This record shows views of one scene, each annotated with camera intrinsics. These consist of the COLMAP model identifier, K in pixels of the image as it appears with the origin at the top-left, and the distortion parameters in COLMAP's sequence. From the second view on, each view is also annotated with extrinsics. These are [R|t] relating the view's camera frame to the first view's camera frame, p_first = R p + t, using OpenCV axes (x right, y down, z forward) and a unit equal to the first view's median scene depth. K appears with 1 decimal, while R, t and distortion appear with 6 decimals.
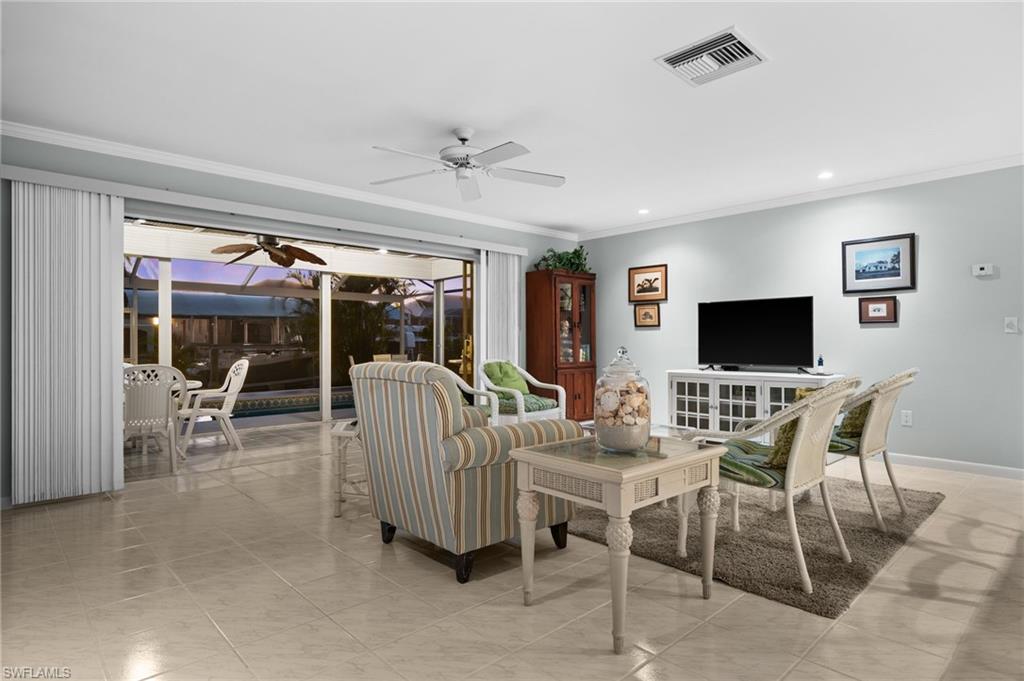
lens RADIAL K [[570.8, 0, 512.0], [0, 570.8, 340.5], [0, 0, 1]] dist [0.032498, 0.000358]
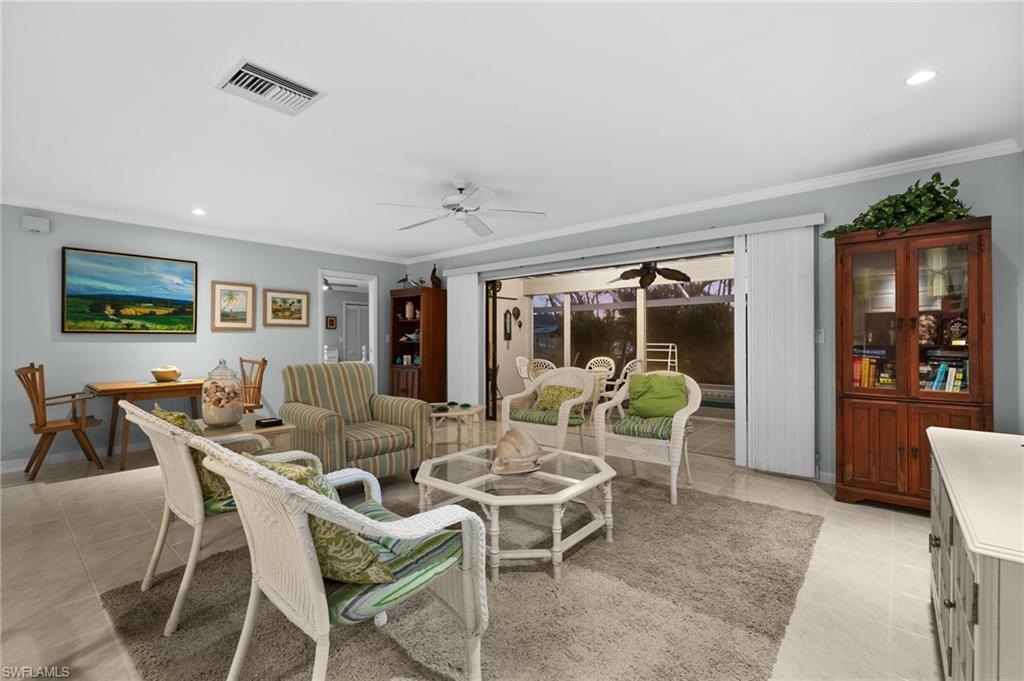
lens RADIAL K [[438.8, 0, 512.0], [0, 438.8, 340.5], [0, 0, 1]] dist [-0.000865, -0.000386]
pose [[0.112486, -0.002360, -0.993650, 0.884646], [0.015867, 0.999874, -0.000579, -0.015964], [0.993527, -0.015701, 0.112510, 1.004186]]
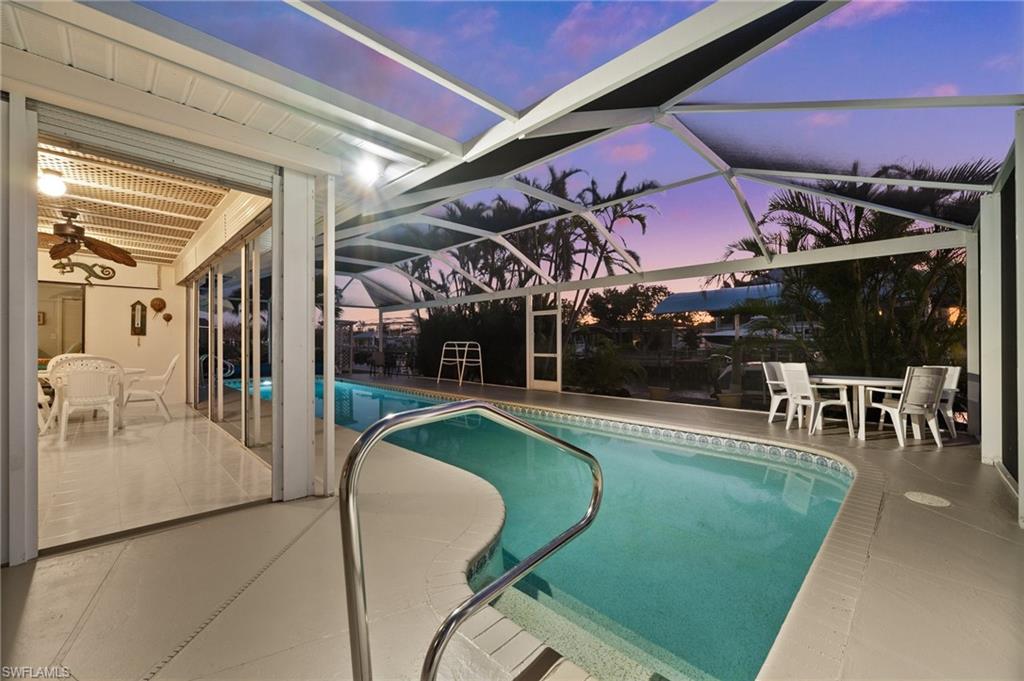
lens RADIAL K [[408.7, 0, 512.0], [0, 408.7, 340.5], [0, 0, 1]] dist [0.007680, 0.000031]
pose [[0.030056, -0.000044, -0.999548, 0.709668], [0.009710, 0.999953, 0.000248, 0.004013], [0.999501, -0.009713, 0.030055, 2.006793]]
